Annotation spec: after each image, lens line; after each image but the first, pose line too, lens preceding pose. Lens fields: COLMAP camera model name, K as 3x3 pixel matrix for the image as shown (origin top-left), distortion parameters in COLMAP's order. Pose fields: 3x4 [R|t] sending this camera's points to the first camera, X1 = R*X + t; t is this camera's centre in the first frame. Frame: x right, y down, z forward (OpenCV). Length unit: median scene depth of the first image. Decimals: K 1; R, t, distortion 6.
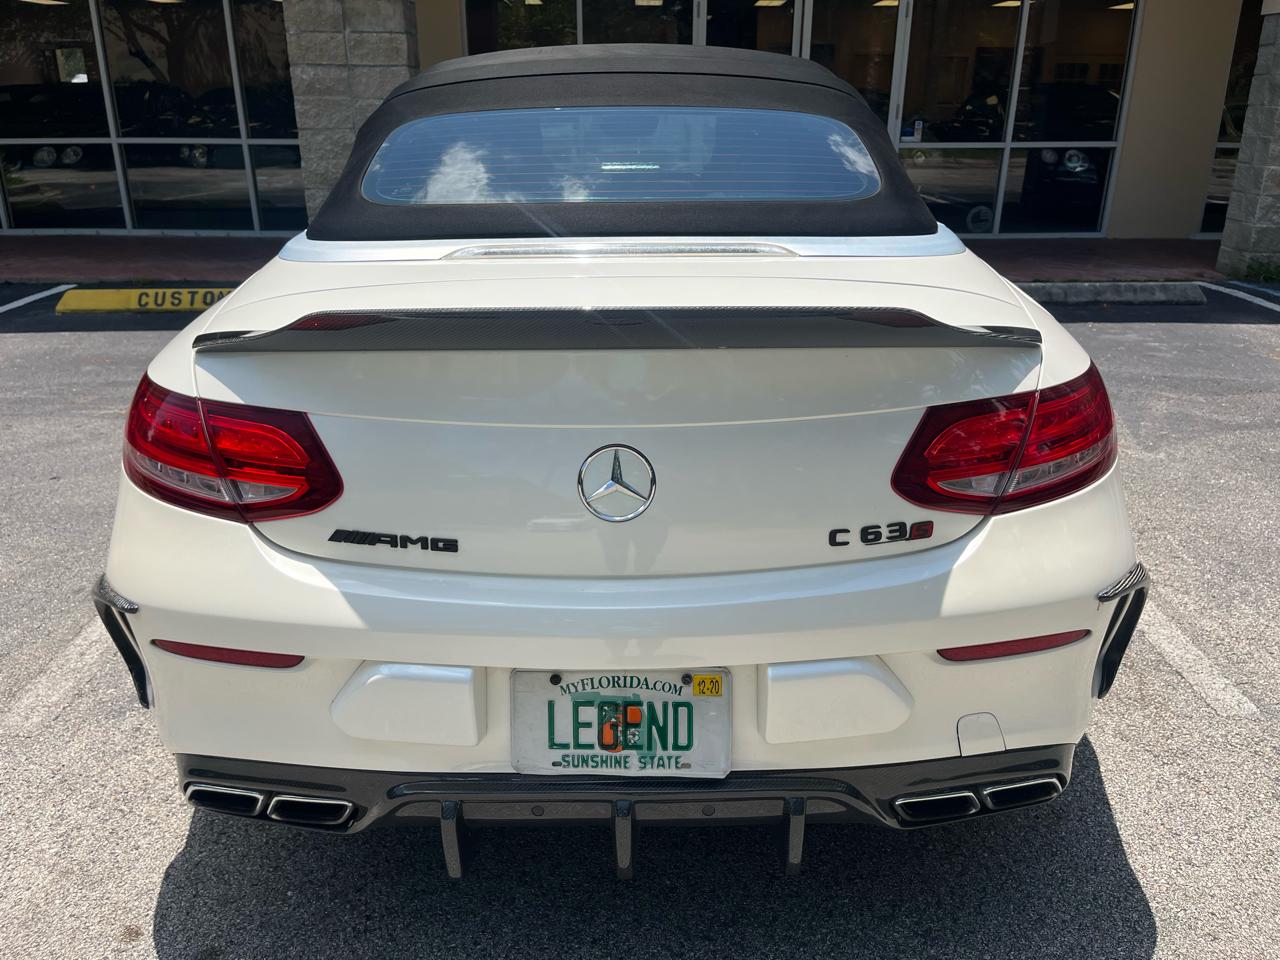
lens RADIAL K [[972.1, 0, 646.3], [0, 972.1, 481.7], [0, 0, 1]] dist [0.093186, -0.136060]
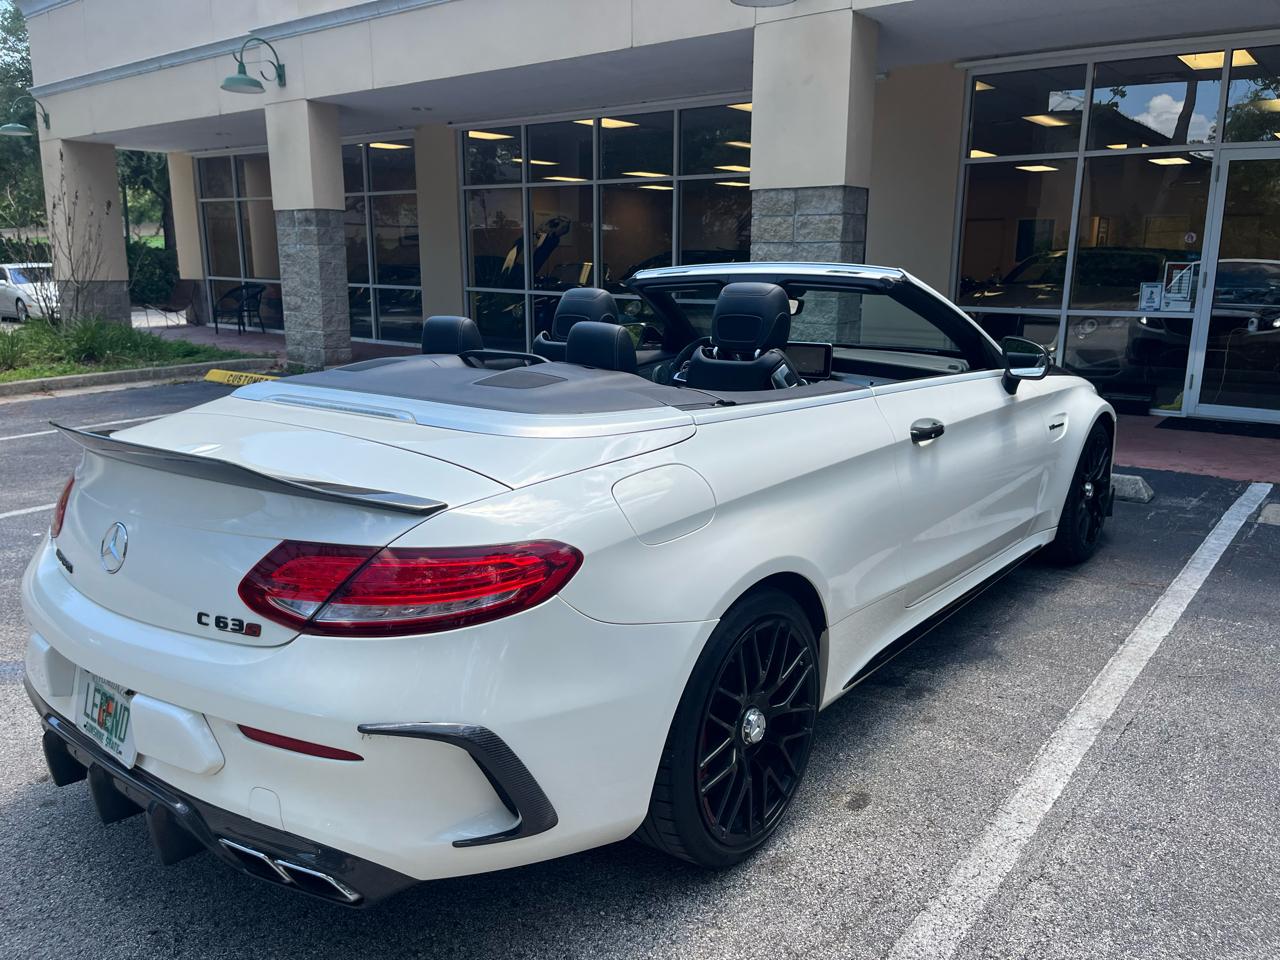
lens RADIAL K [[970.6, 0, 636.5], [0, 970.6, 475.9], [0, 0, 1]] dist [0.073806, -0.095927]
pose [[0.779393, 0.136977, -0.611378, 0.764473], [-0.225975, 0.971586, -0.070395, -0.091757], [0.584364, 0.193022, 0.788201, 0.116802]]
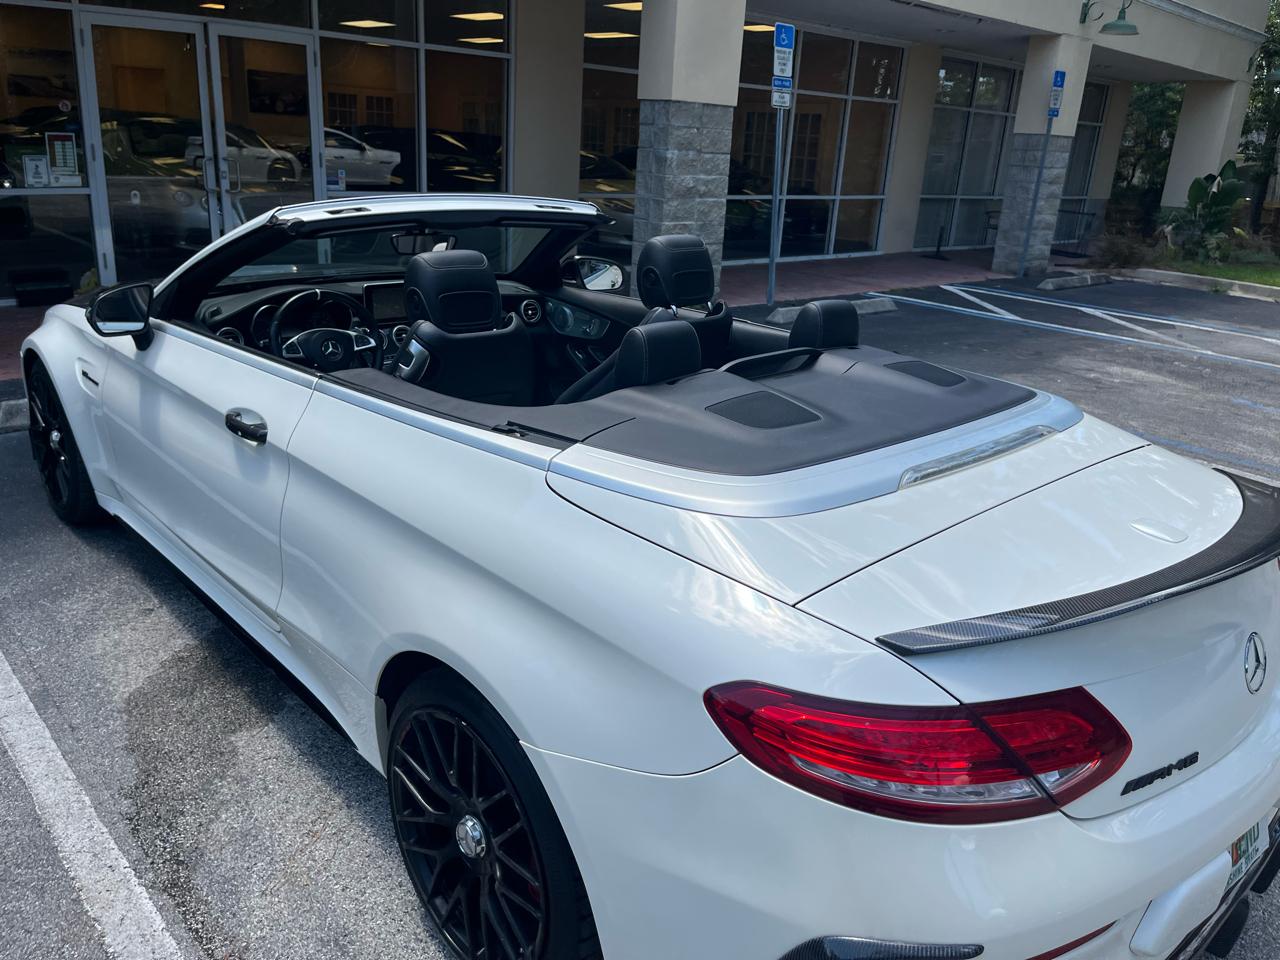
lens RADIAL K [[970.1, 0, 649.5], [0, 970.1, 472.4], [0, 0, 1]] dist [0.086936, -0.128513]
pose [[0.735555, -0.183105, 0.652251, -0.695299], [0.191229, 0.979747, 0.059390, -0.232168], [-0.649916, 0.081045, 0.755673, 0.258746]]
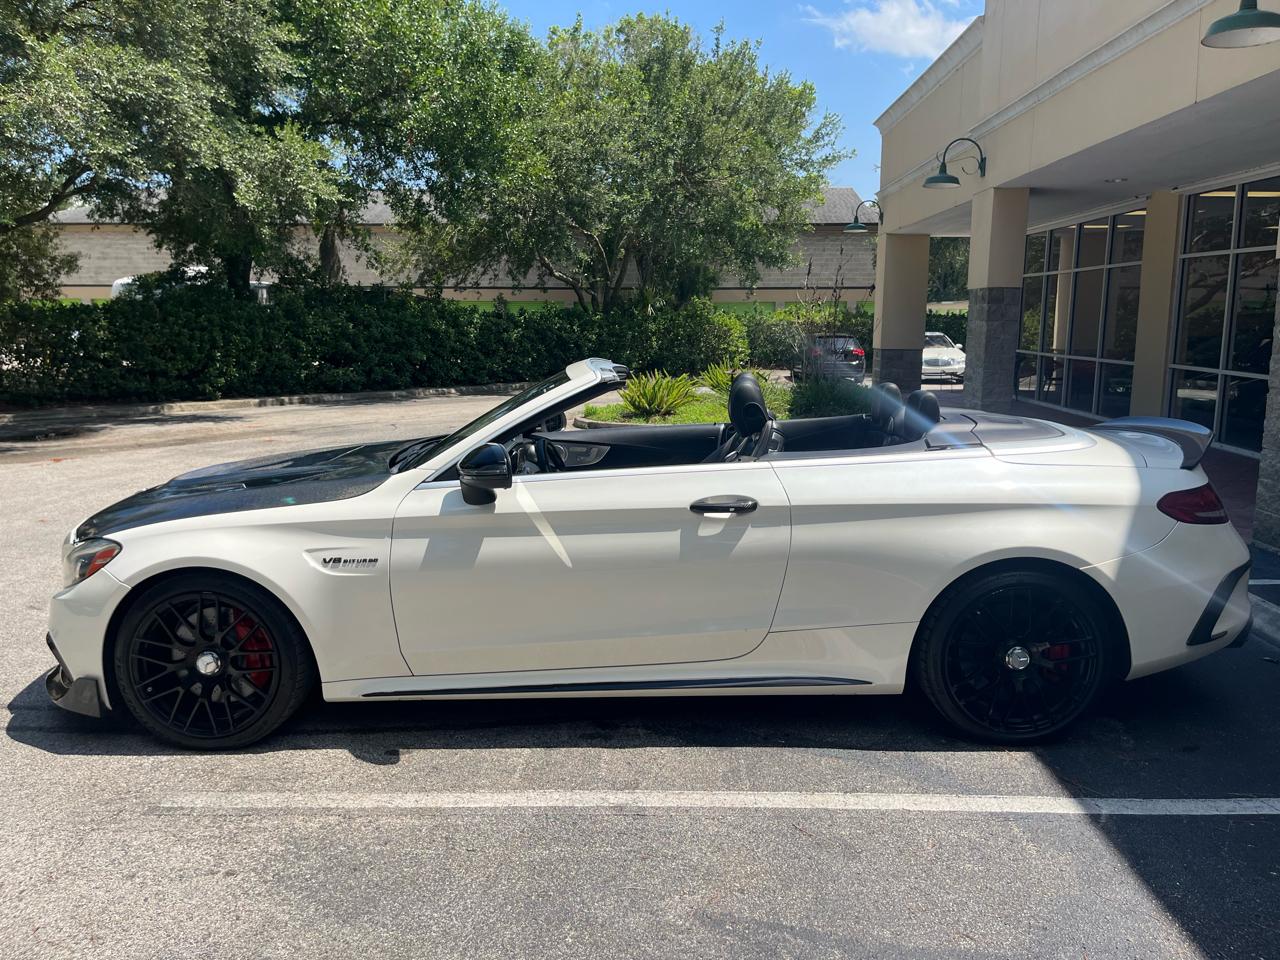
lens RADIAL K [[975.5, 0, 640.4], [0, 975.5, 475.6], [0, 0, 1]] dist [0.071343, -0.096862]
pose [[-0.045671, 0.155056, -0.986849, 1.644076], [-0.361190, 0.918483, 0.161030, -0.582131], [0.931373, 0.363795, 0.014057, 1.244797]]
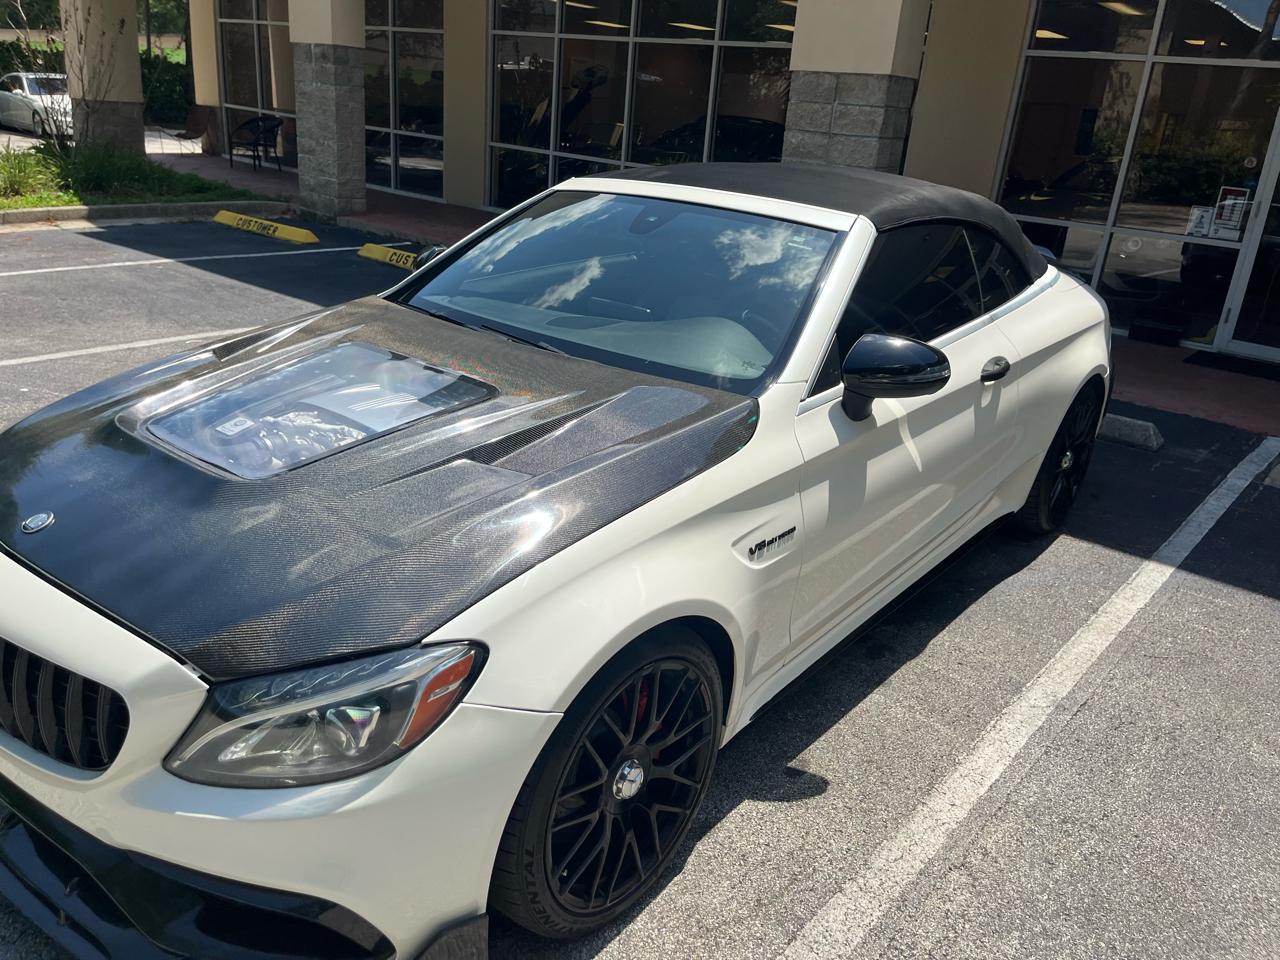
lens RADIAL K [[974.2, 0, 639.9], [0, 974.2, 477.4], [0, 0, 1]] dist [0.073470, -0.097051]
pose [[0.751838, 0.287028, -0.593595, 0.767509], [-0.307558, 0.949000, 0.069333, -0.193107], [0.583222, 0.130438, 0.801772, 0.157439]]
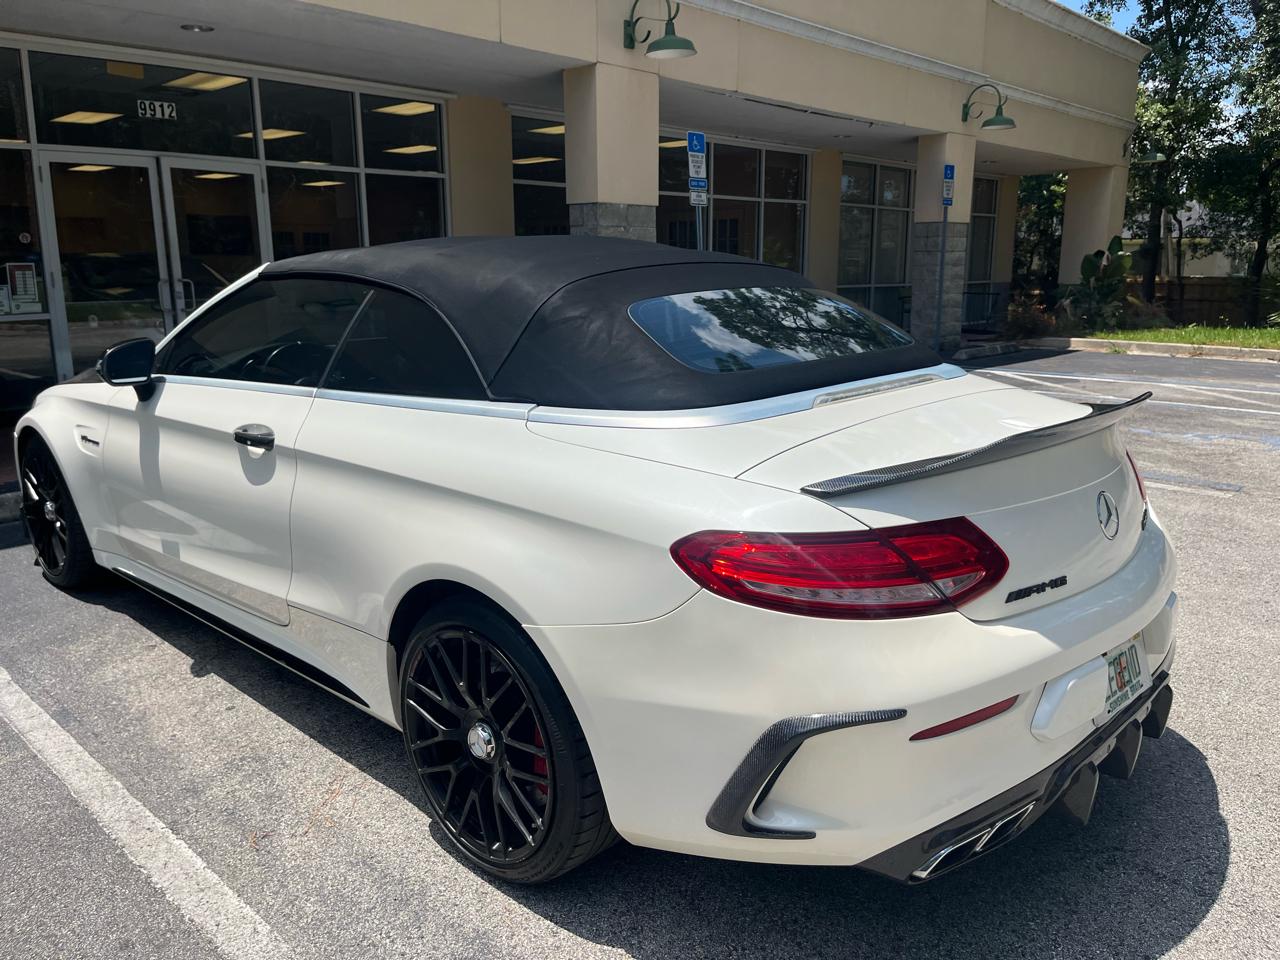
lens RADIAL K [[971.1, 0, 645.9], [0, 971.1, 476.2], [0, 0, 1]] dist [0.073413, -0.107840]
pose [[0.688324, -0.161389, 0.707222, -0.826776], [0.267244, 0.962782, -0.040394, -0.096768], [-0.674382, 0.216805, 0.705837, 0.180297]]
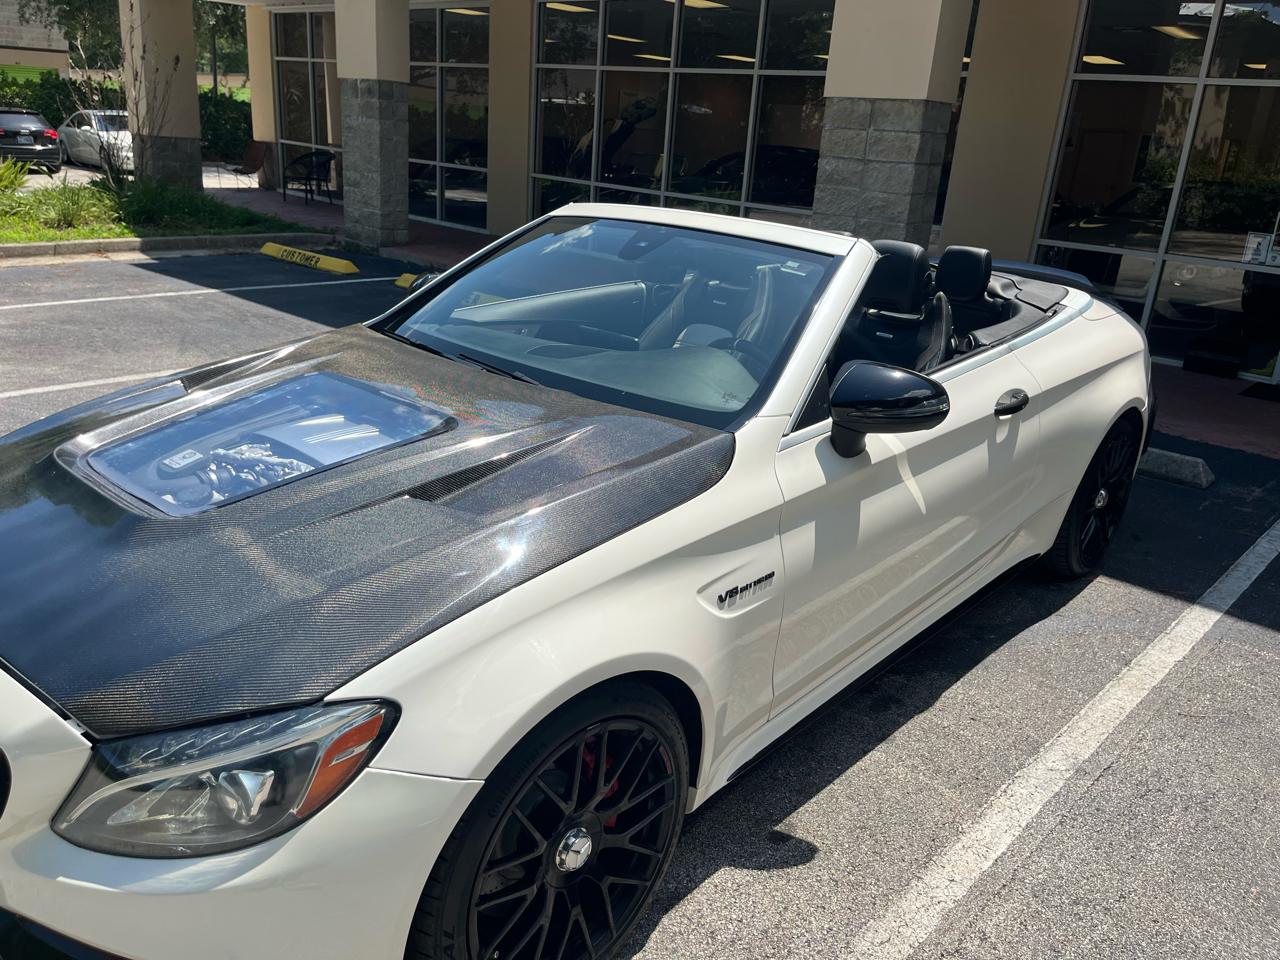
lens RADIAL K [[975.5, 0, 640.4], [0, 975.5, 475.6], [0, 0, 1]] dist [0.071343, -0.096862]
pose [[0.715655, 0.274274, -0.642349, 0.784832], [-0.313002, 0.948094, 0.056100, -0.220449], [0.624394, 0.160908, 0.764356, 0.248810]]
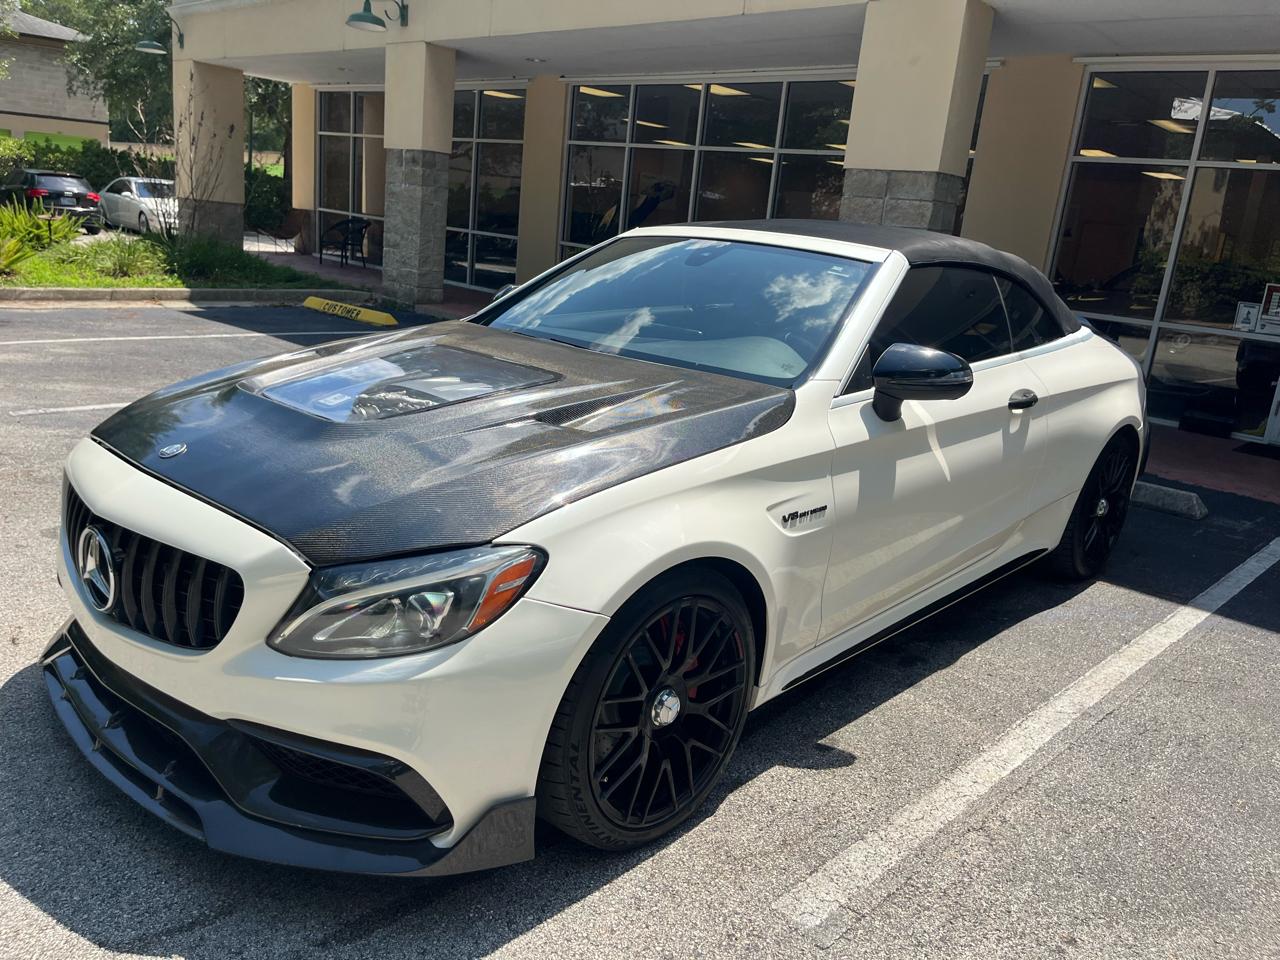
lens RADIAL K [[975.5, 0, 640.4], [0, 975.5, 475.6], [0, 0, 1]] dist [0.071343, -0.096862]
pose [[0.707530, 0.240487, -0.664506, 0.871993], [-0.339165, 0.940498, -0.020755, -0.075125], [0.619975, 0.240061, 0.746995, 0.104545]]
